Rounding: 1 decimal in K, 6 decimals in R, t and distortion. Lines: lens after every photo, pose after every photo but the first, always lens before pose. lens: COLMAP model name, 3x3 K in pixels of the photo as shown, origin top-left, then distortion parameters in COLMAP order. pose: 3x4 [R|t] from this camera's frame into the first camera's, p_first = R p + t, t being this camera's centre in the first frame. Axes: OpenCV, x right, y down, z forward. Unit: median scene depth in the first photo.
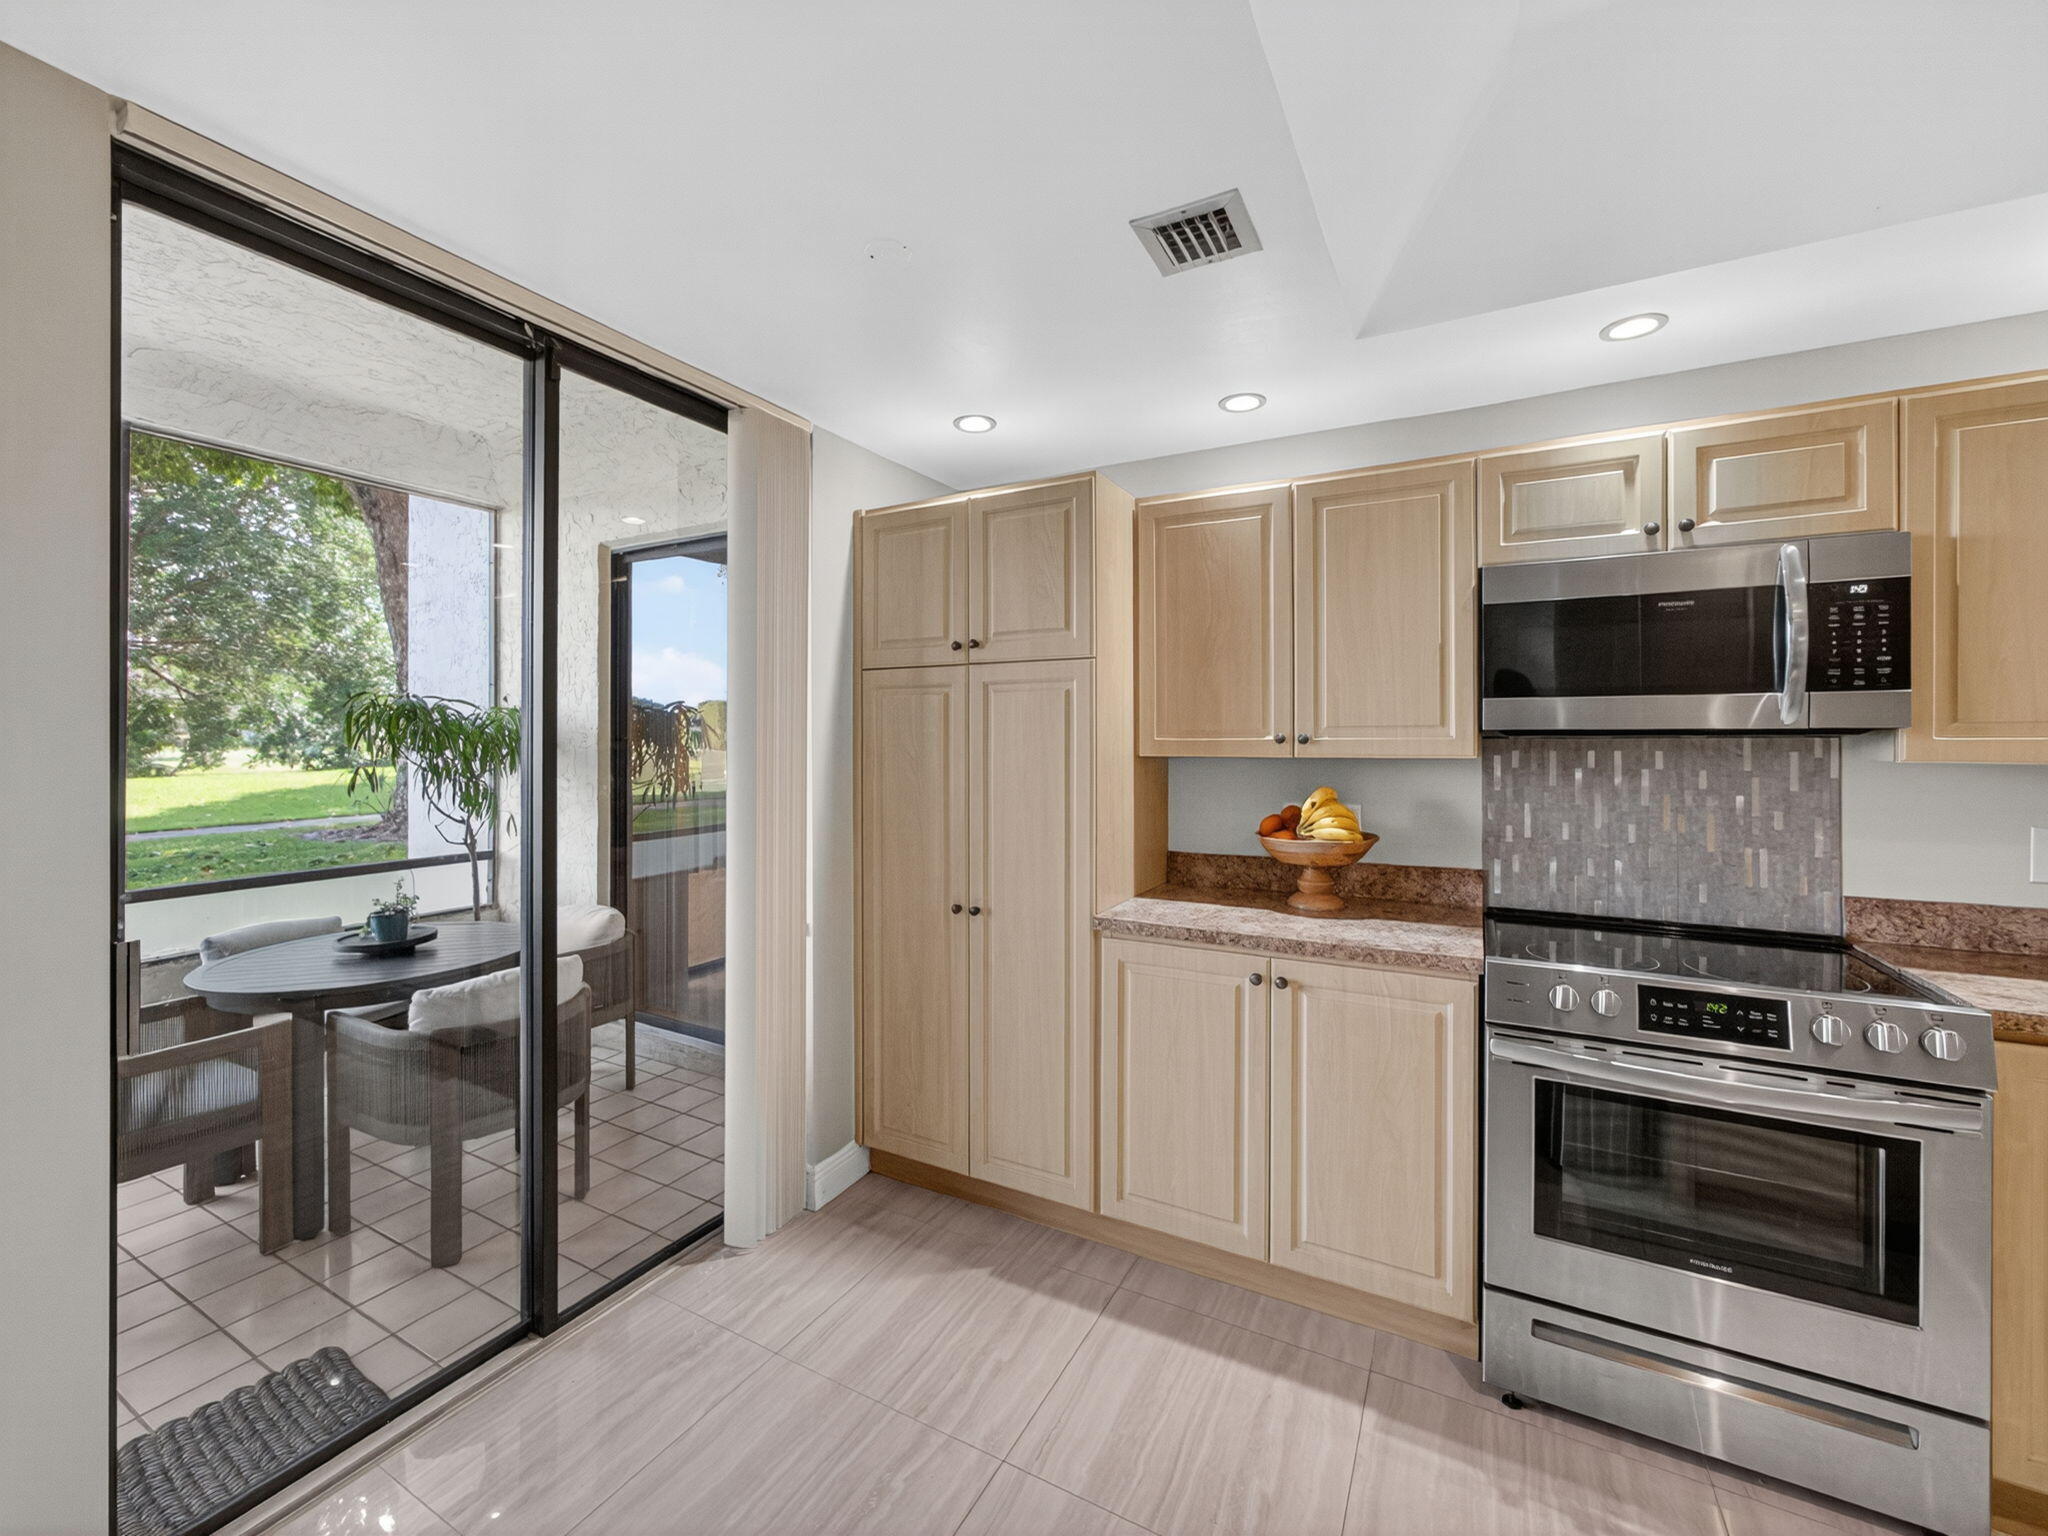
lens RADIAL K [[842.3, 0, 1036.7], [0, 842.3, 751.5], [0, 0, 1]] dist [-0.014733, 0.003272]
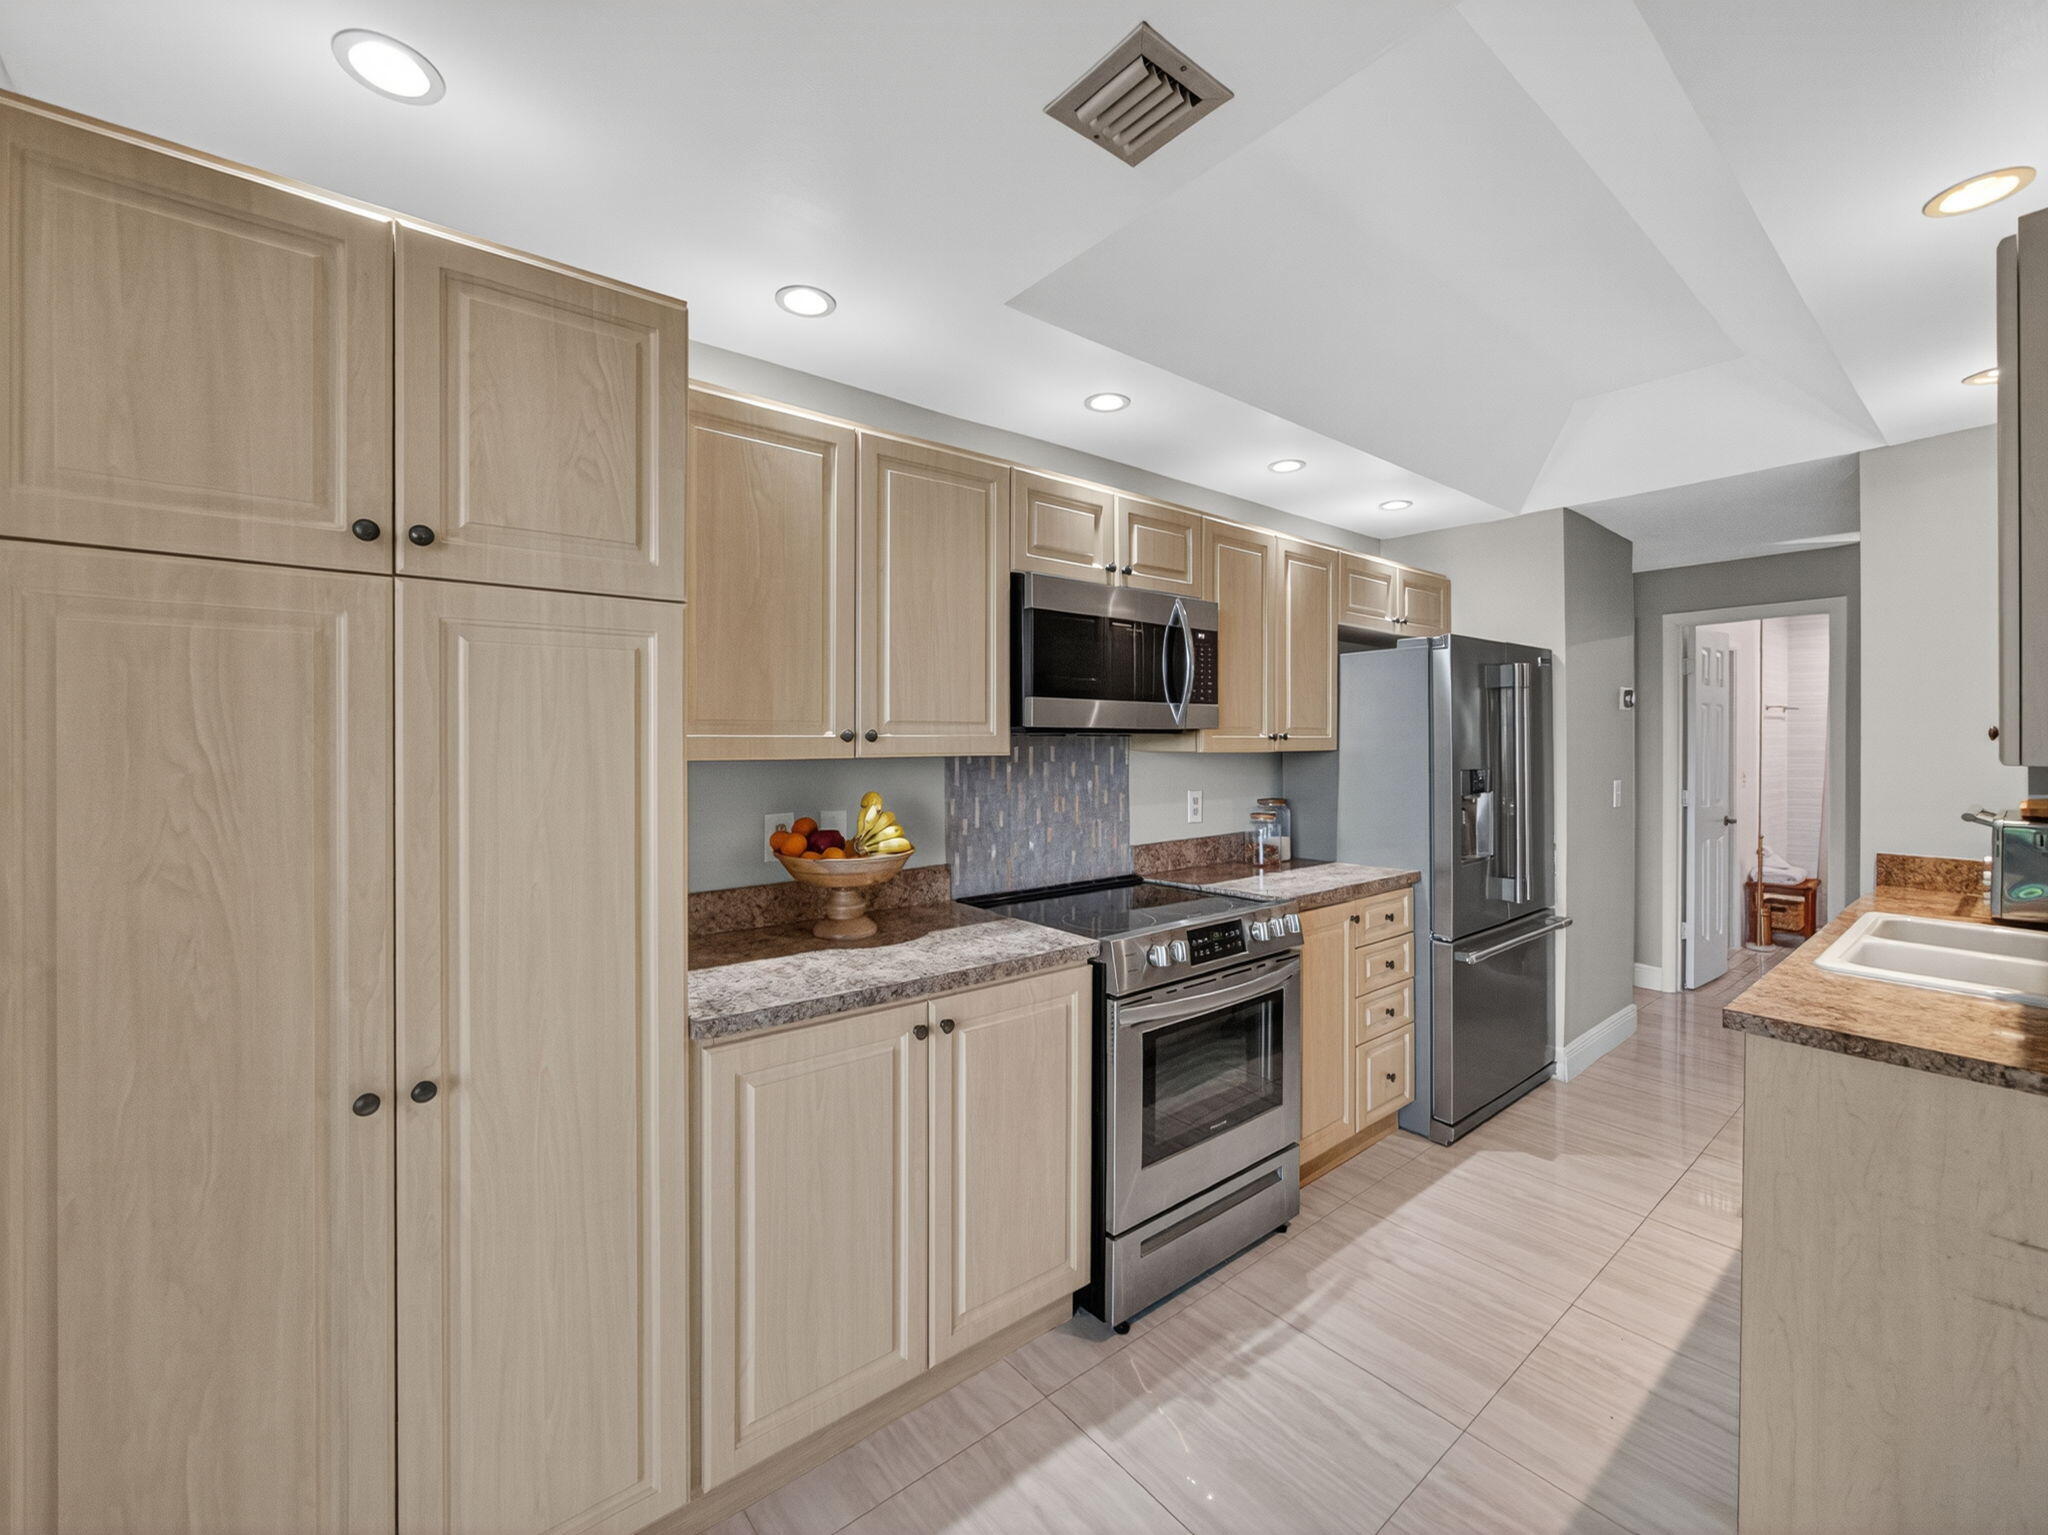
lens RADIAL K [[842.3, 0, 1030.9], [0, 842.3, 748.5], [0, 0, 1]] dist [-0.014733, 0.003272]
pose [[0.395144, -0.009813, 0.918567, -0.418079], [0.014671, 0.999883, 0.004370, -0.003910], [-0.918502, 0.011749, 0.395242, 0.552247]]
